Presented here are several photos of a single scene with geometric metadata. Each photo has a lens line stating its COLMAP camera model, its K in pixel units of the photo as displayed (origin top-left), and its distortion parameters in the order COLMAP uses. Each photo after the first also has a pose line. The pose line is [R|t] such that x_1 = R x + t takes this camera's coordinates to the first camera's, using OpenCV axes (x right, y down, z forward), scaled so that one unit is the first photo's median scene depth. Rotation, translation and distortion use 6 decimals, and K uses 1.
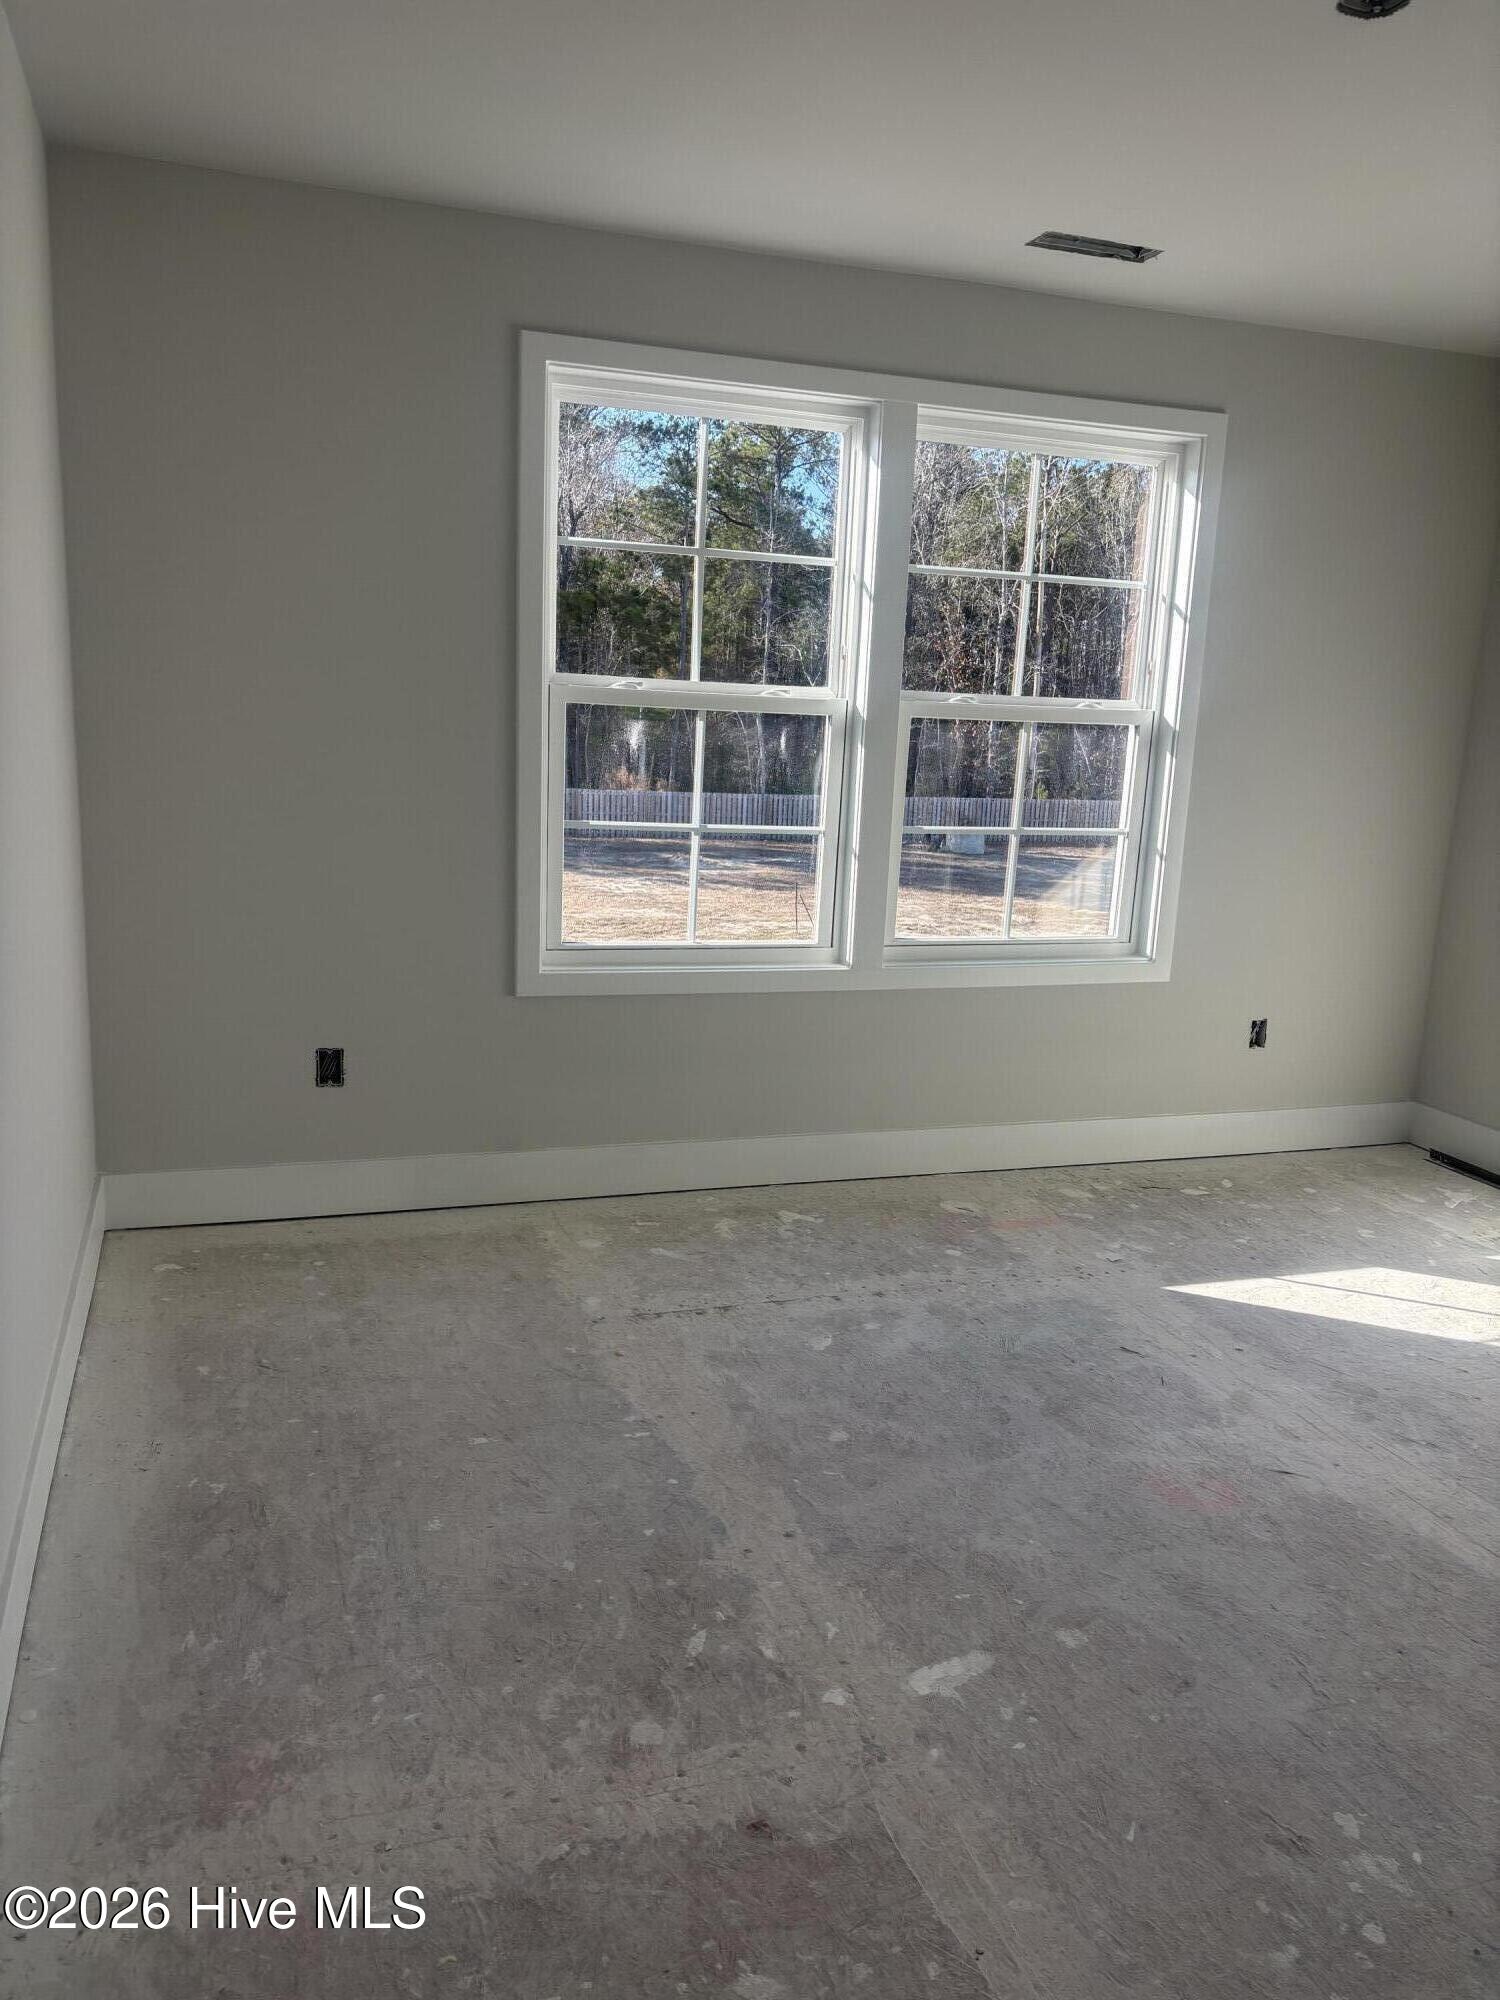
lens RADIAL K [[1530.1, 0, 750.0], [0, 1530.1, 1000.0], [0, 0, 1]] dist [0.089514, -0.164261]
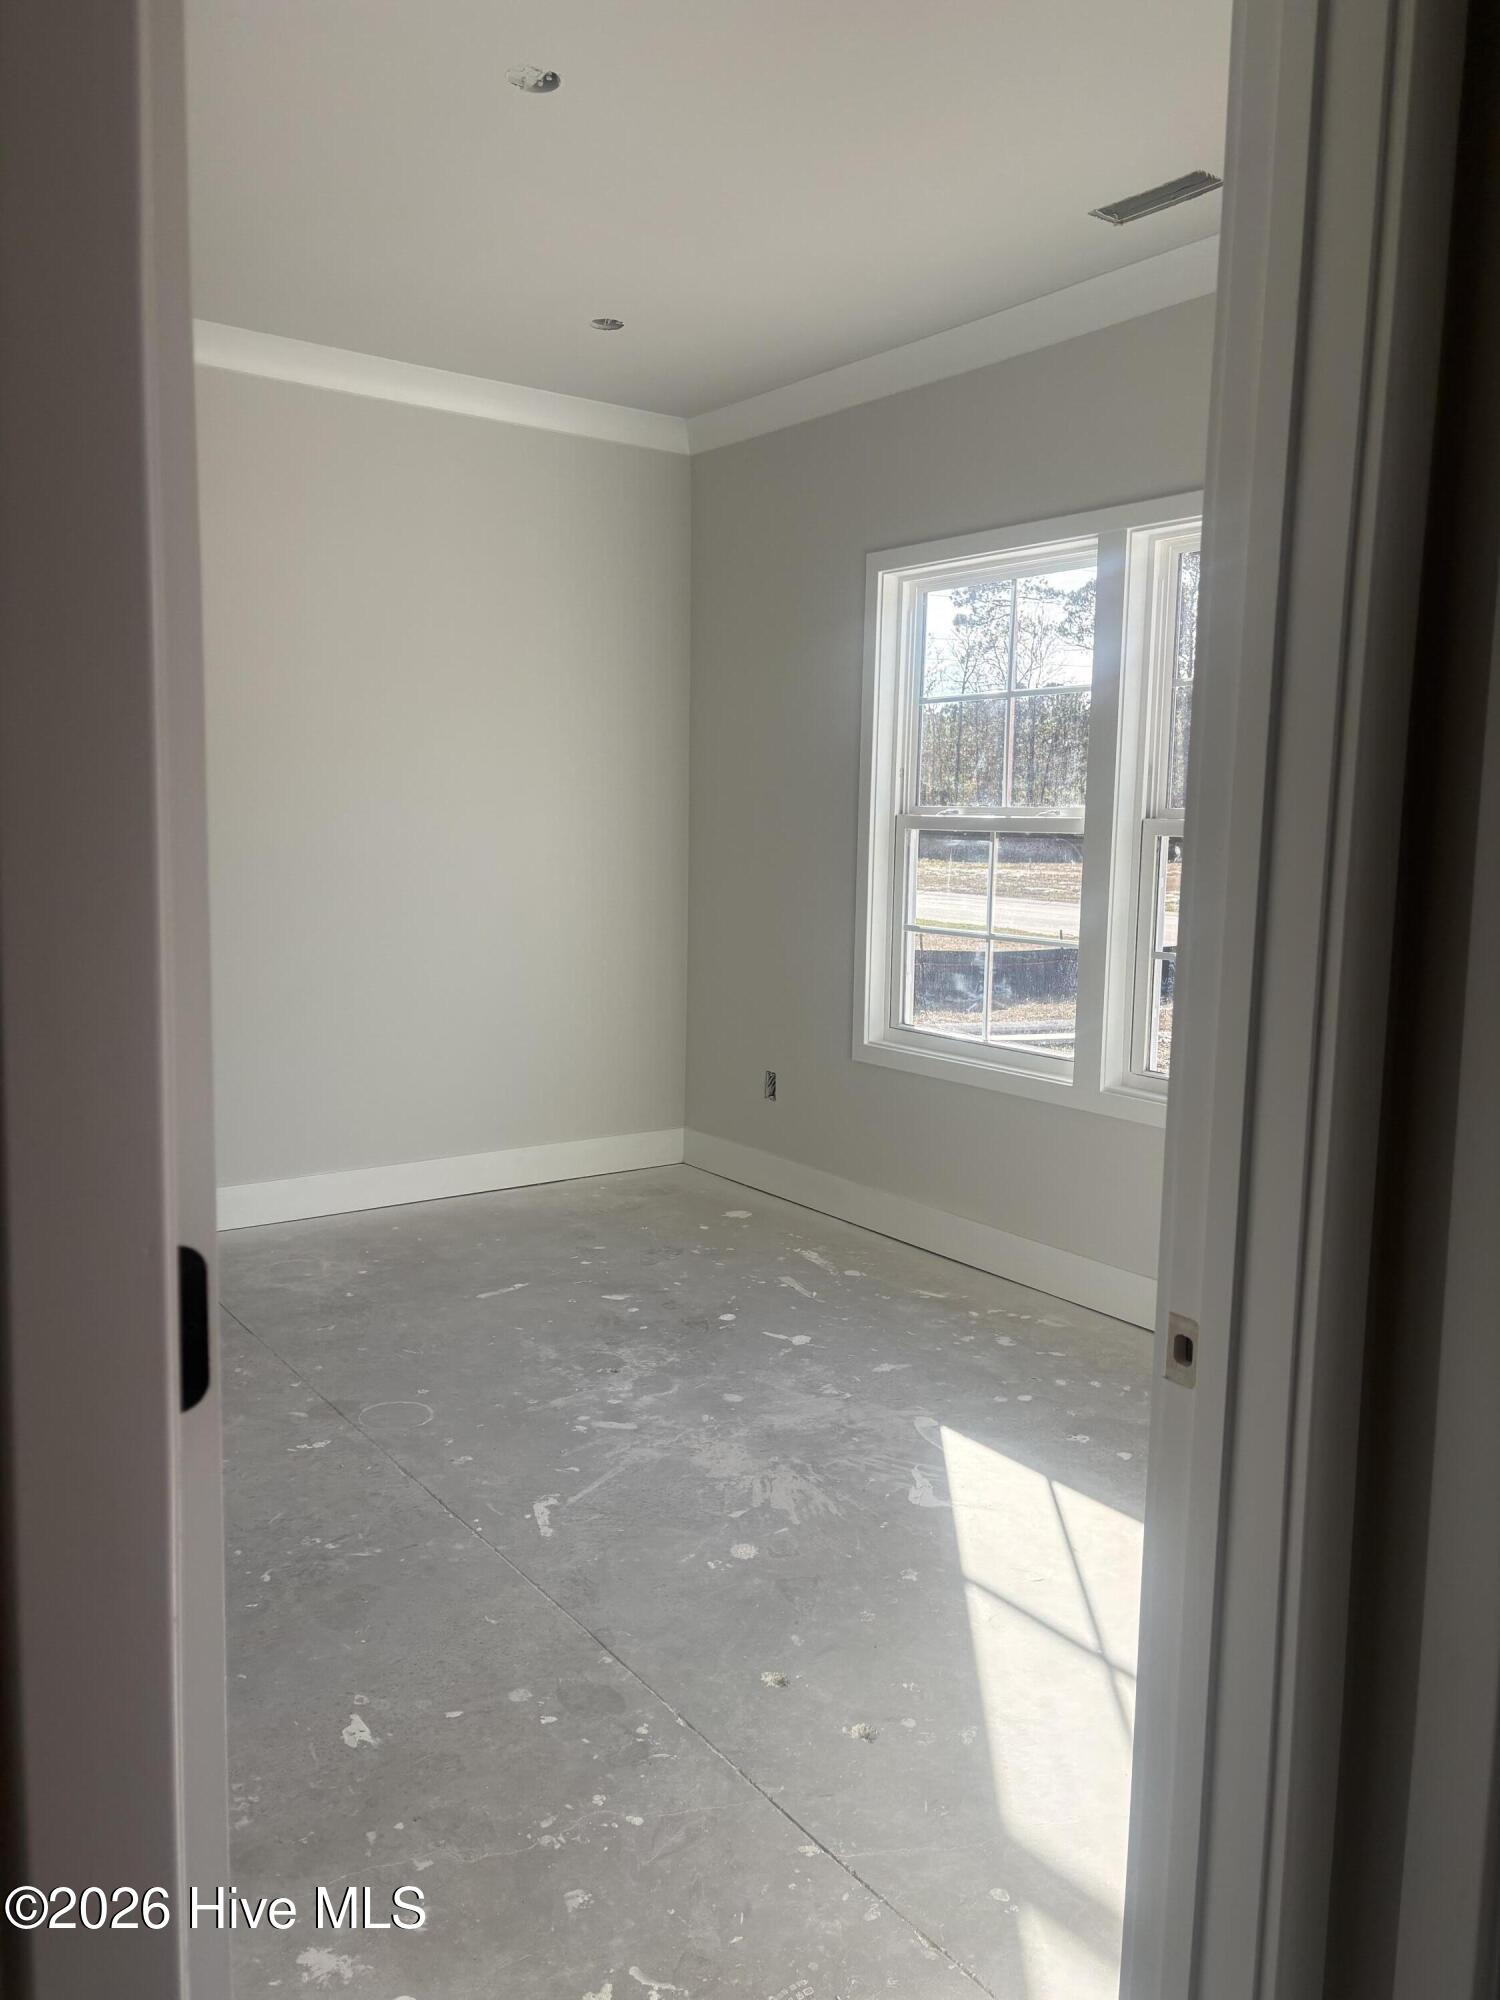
lens RADIAL K [[1530.1, 0, 750.0], [0, 1530.1, 1000.0], [0, 0, 1]] dist [0.089514, -0.164261]
pose [[0.289201, 0.076438, -0.954212, 1.127771], [-0.210777, 0.977428, 0.014415, -0.052413], [0.933775, 0.196957, 0.298785, 0.582616]]
